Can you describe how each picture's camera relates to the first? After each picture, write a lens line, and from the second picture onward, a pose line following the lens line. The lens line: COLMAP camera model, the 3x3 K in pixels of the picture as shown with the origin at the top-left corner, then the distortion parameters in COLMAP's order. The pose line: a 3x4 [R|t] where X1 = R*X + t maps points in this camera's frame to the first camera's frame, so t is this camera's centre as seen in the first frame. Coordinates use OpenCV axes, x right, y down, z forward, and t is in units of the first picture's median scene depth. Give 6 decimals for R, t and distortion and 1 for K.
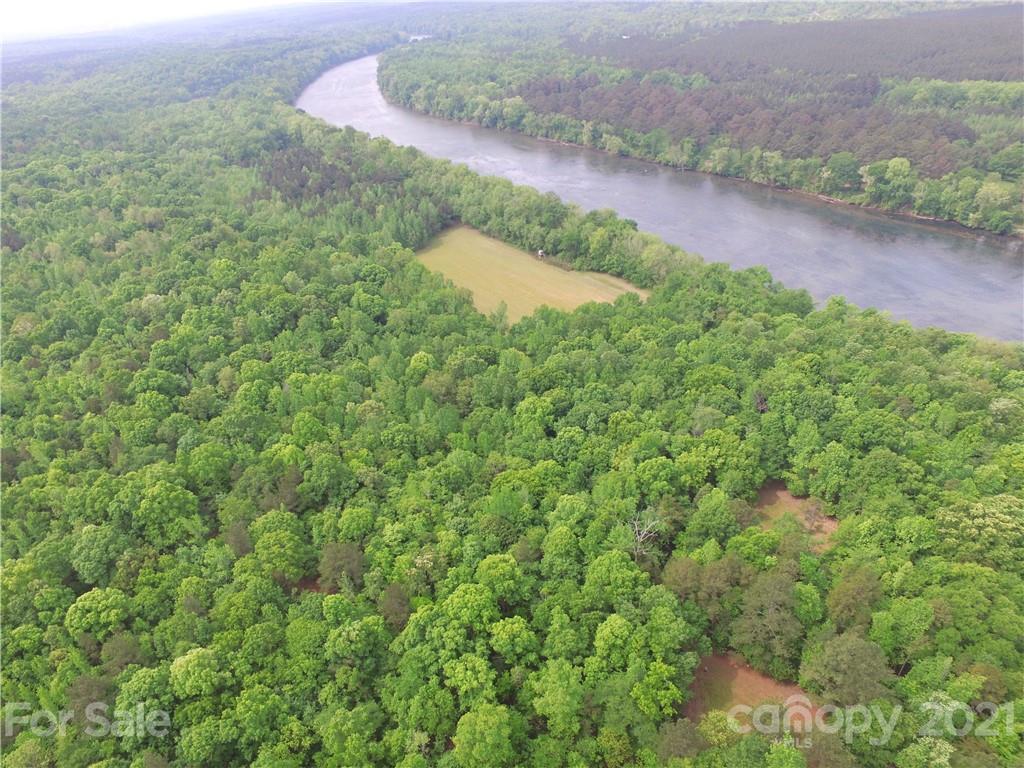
lens RADIAL K [[688.9, 0, 506.7], [0, 688.9, 391.9], [0, 0, 1]] dist [-0.124990, 0.093714]
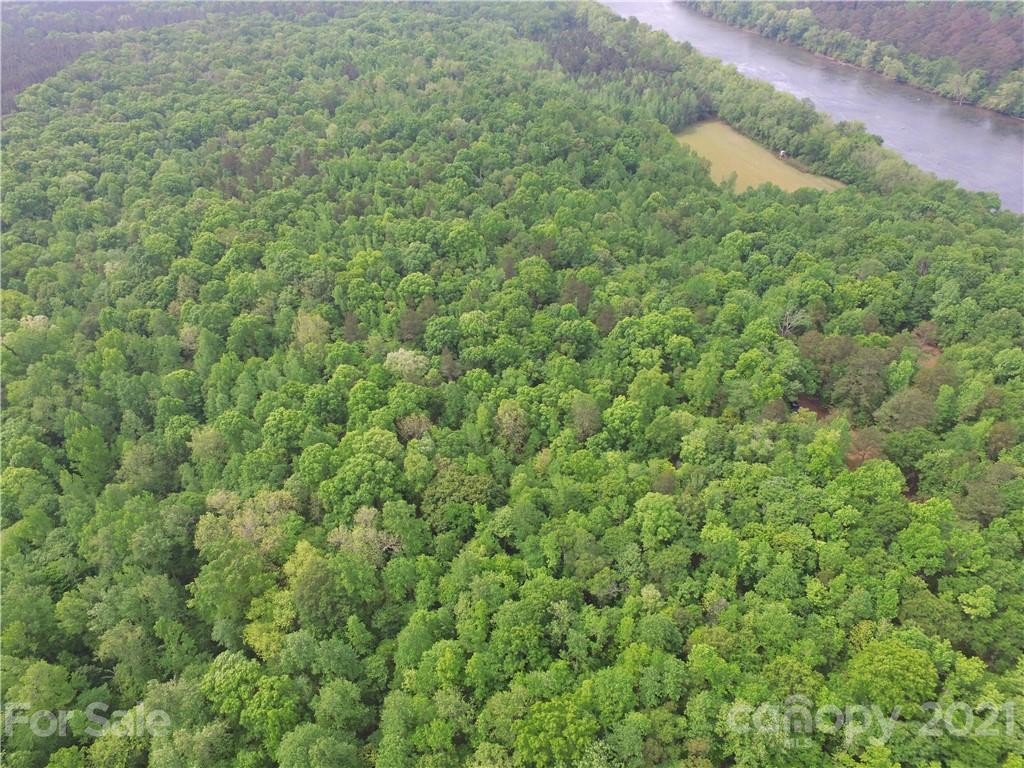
lens RADIAL K [[688.9, 0, 506.7], [0, 688.9, 391.9], [0, 0, 1]] dist [-0.124990, 0.093714]
pose [[0.927756, 0.259016, -0.268662, 0.024419], [-0.224835, 0.962537, 0.151566, 0.092614], [0.297855, -0.080212, 0.951235, -0.161901]]
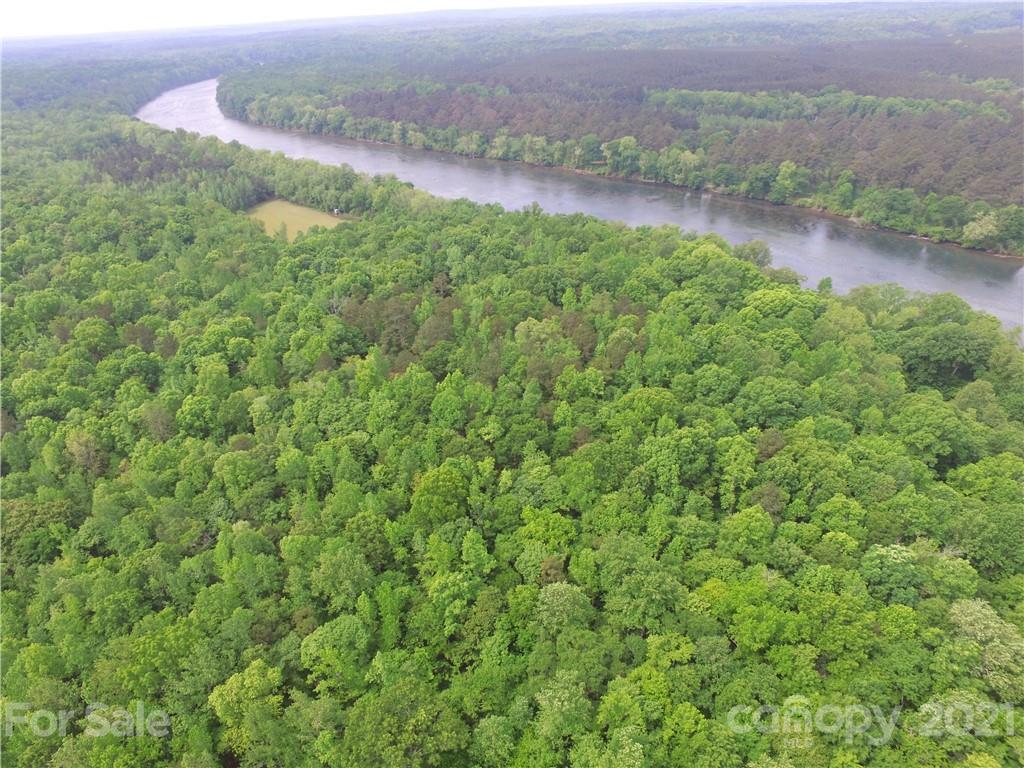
lens RADIAL K [[694.7, 0, 514.6], [0, 694.7, 376.7], [0, 0, 1]] dist [-0.131736, 0.093011]
pose [[0.979409, -0.058536, 0.193215, 0.098243], [0.071242, 0.995685, -0.059473, 0.170218], [-0.188900, 0.072013, 0.979352, -0.211891]]
